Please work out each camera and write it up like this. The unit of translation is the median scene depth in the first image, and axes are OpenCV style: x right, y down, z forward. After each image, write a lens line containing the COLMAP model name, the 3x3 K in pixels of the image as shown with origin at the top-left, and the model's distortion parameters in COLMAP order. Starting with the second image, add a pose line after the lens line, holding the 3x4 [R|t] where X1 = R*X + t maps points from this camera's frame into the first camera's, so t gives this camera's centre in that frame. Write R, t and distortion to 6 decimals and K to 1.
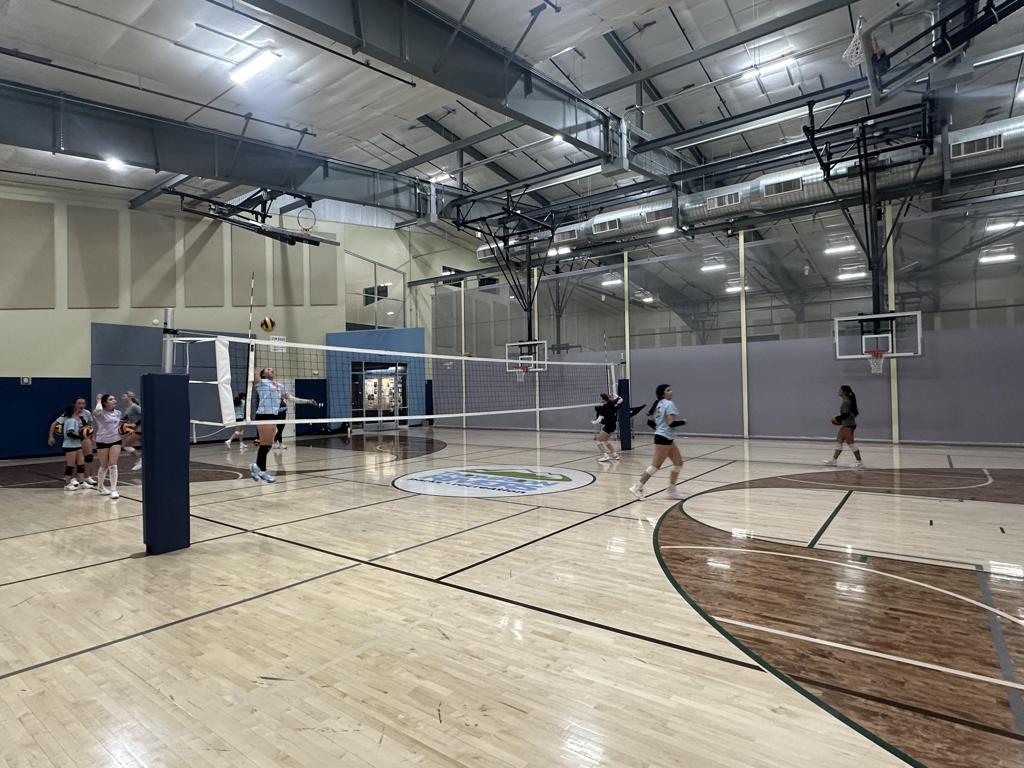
lens RADIAL K [[568.3, 0, 512.3], [0, 568.3, 382.2], [0, 0, 1]] dist [0.000678, -0.001382]
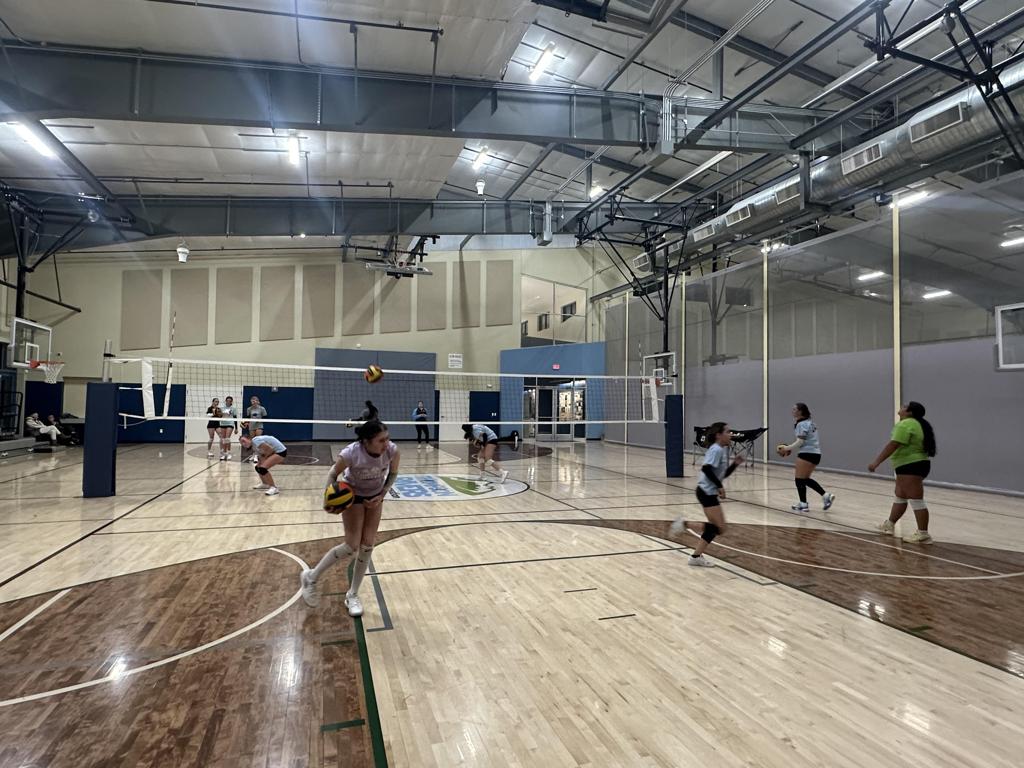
lens RADIAL K [[568.3, 0, 510.1], [0, 568.3, 386.3], [0, 0, 1]] dist [0.000678, -0.001382]
pose [[0.820404, 0.008309, -0.571724, 0.410952], [-0.019412, 0.999723, -0.013326, -0.001810], [0.571455, 0.022031, 0.820338, 0.128222]]
